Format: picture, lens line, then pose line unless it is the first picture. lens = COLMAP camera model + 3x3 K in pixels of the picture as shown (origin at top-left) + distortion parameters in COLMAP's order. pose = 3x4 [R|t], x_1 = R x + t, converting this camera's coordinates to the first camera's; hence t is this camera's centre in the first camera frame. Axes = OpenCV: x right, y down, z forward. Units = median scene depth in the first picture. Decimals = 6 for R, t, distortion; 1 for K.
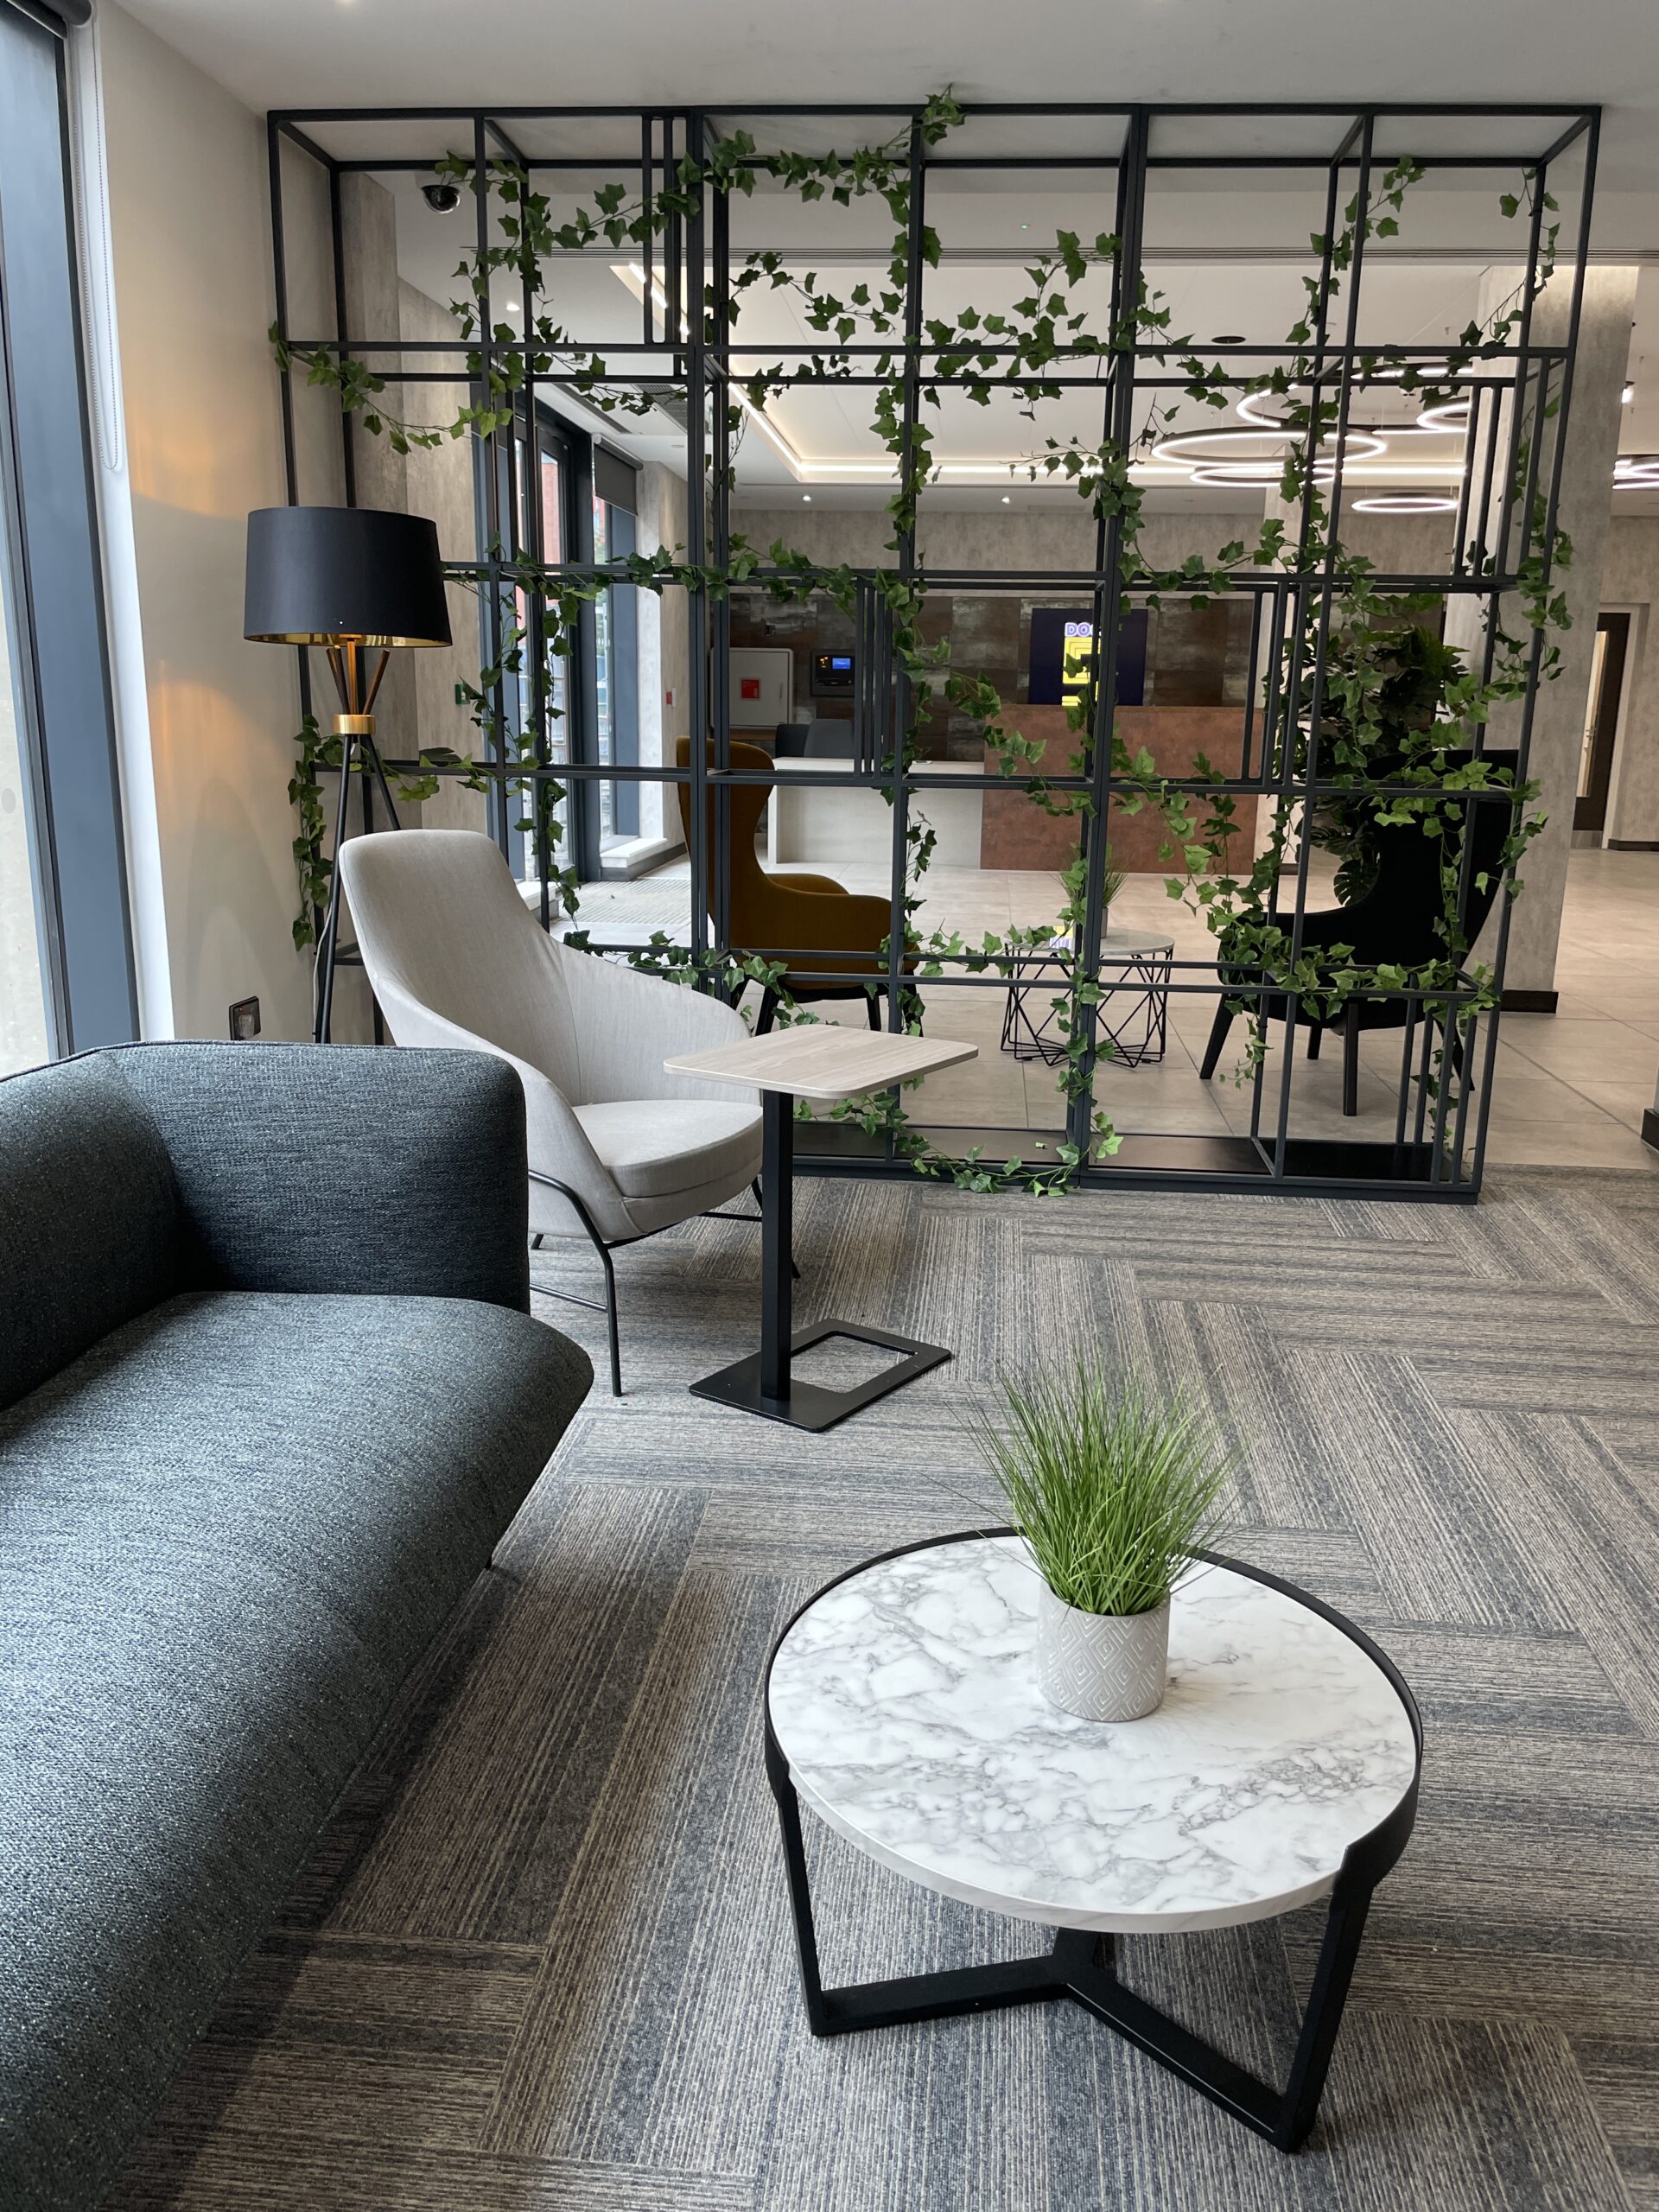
lens RADIAL K [[1681.5, 0, 820.7], [0, 1681.5, 1094.9], [0, 0, 1]] dist [0.038453, -0.008092]
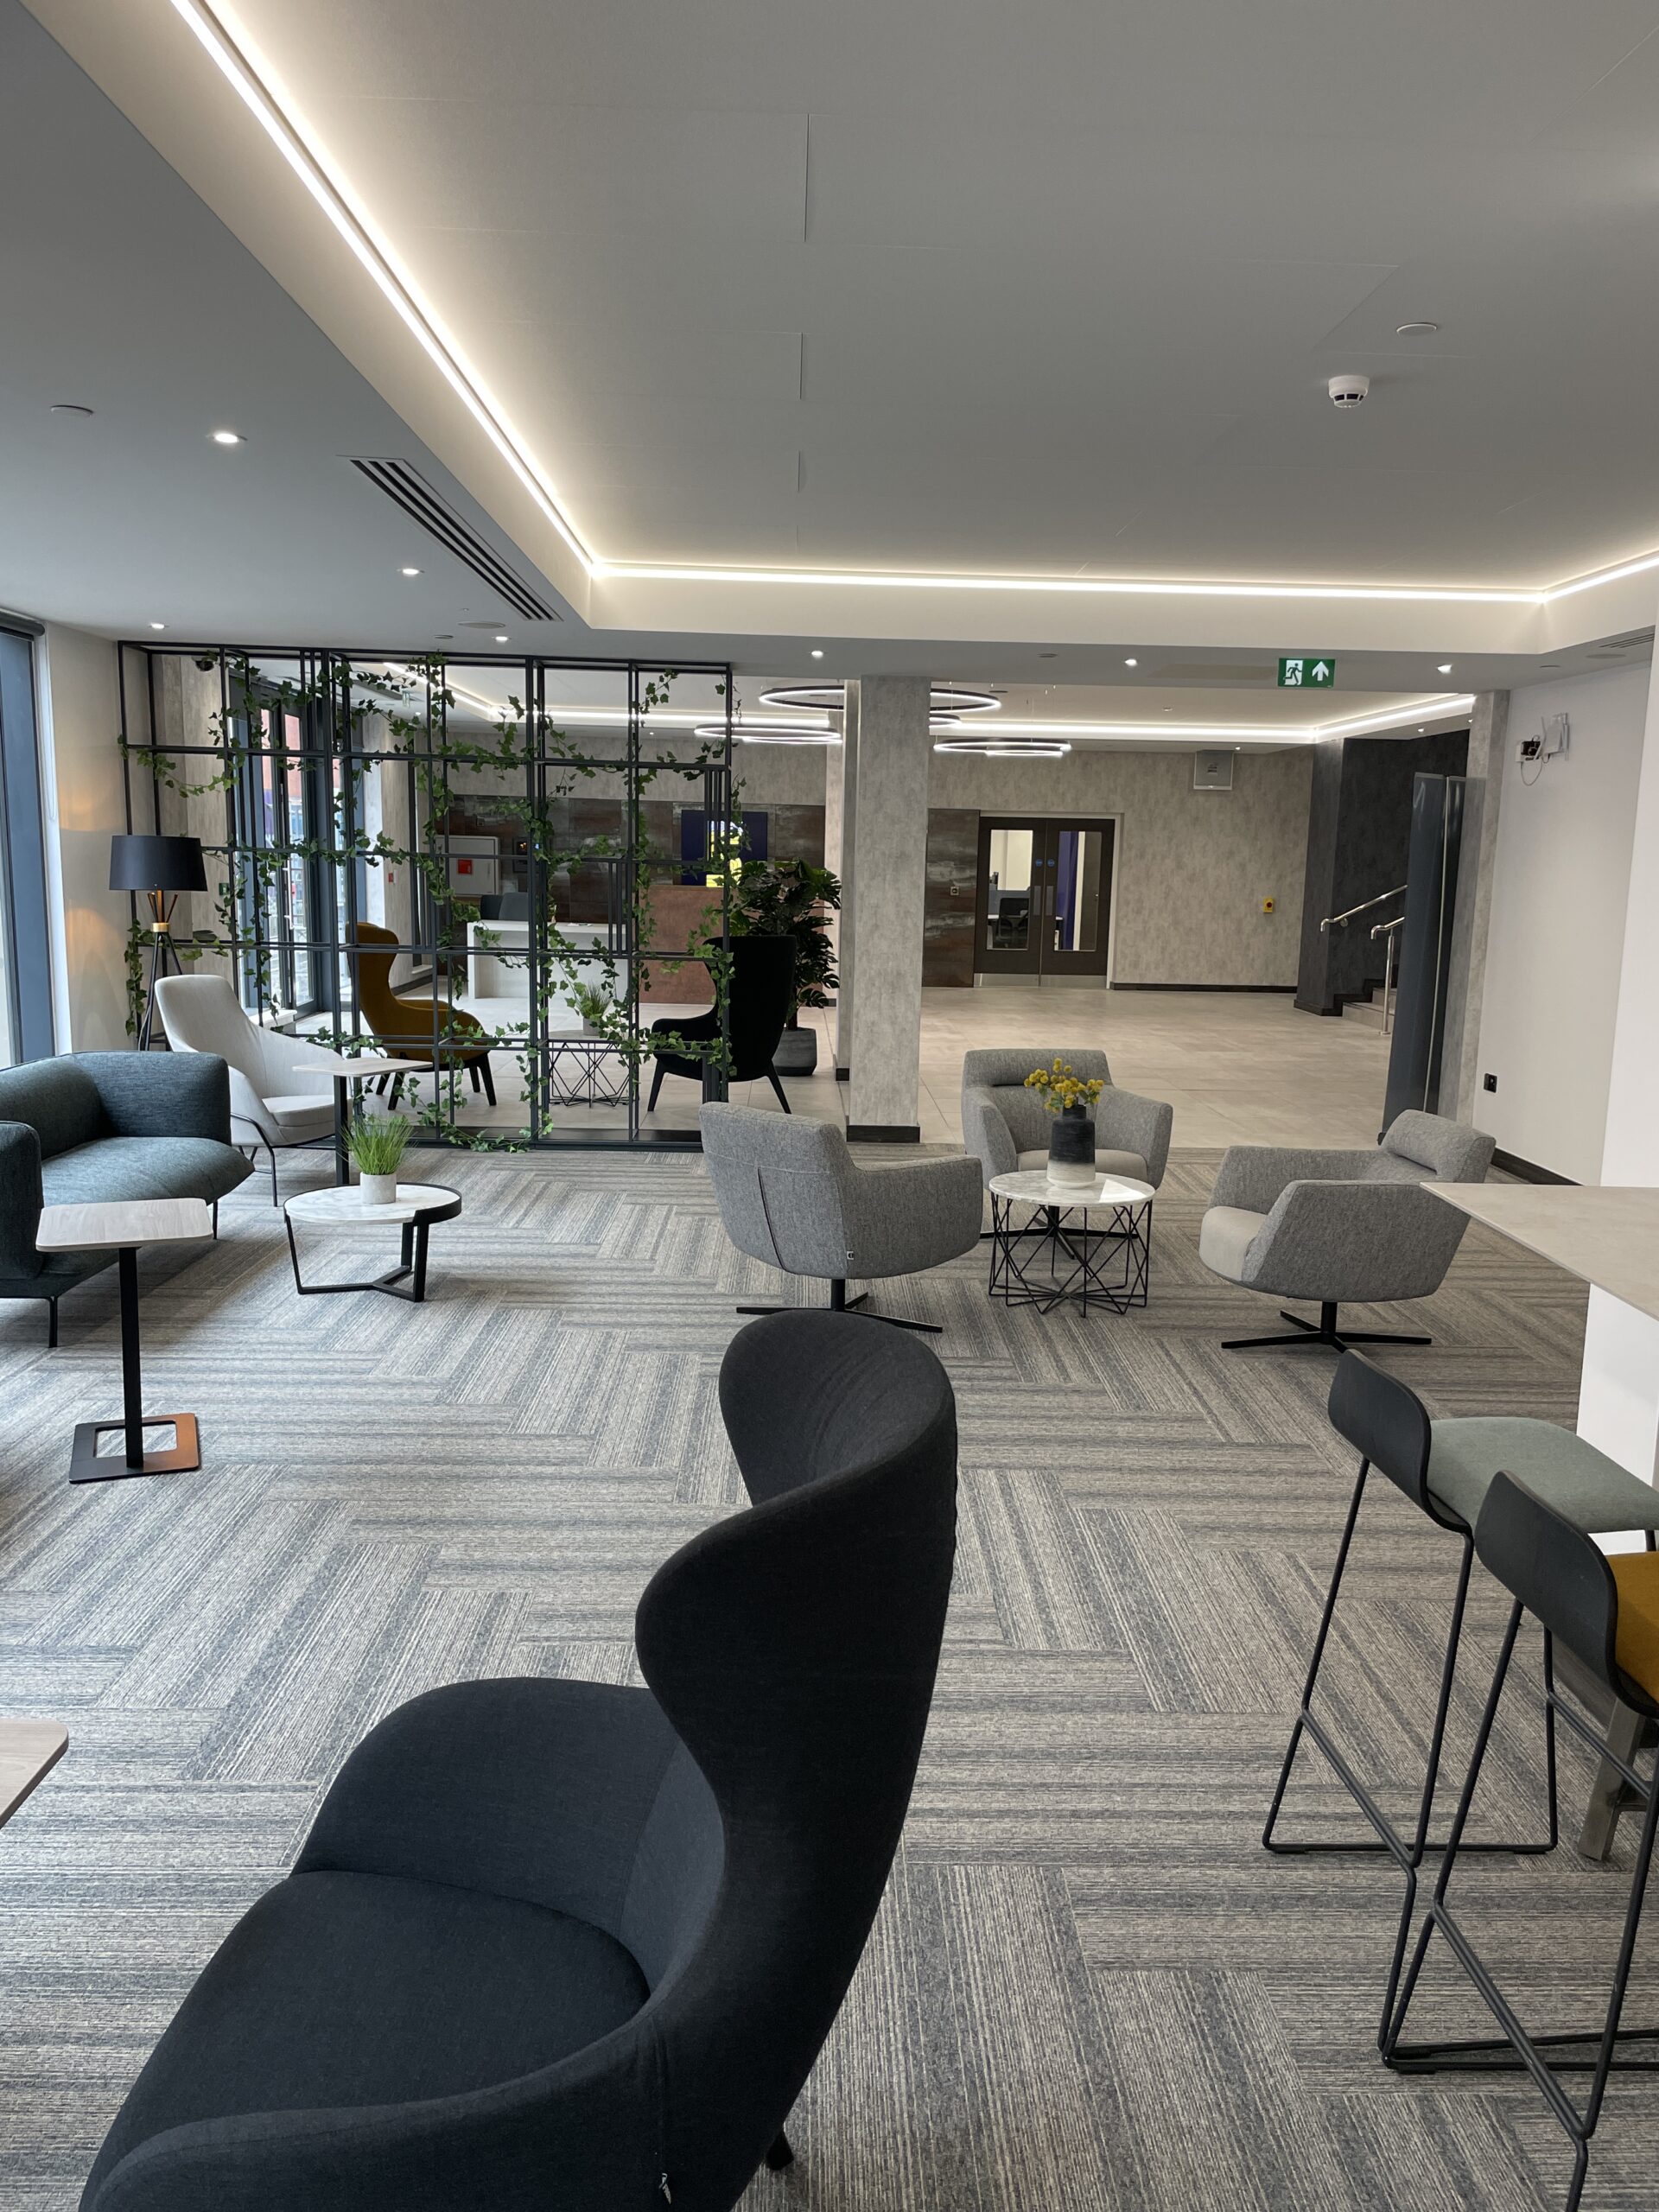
lens RADIAL K [[1681.5, 0, 840.6], [0, 1681.5, 1123.5], [0, 0, 1]] dist [0.038453, -0.008092]
pose [[0.991643, -0.013599, 0.128293, 0.274133], [0.022224, 0.997570, -0.066037, 0.173831], [-0.127083, 0.068337, 0.989535, -1.107943]]
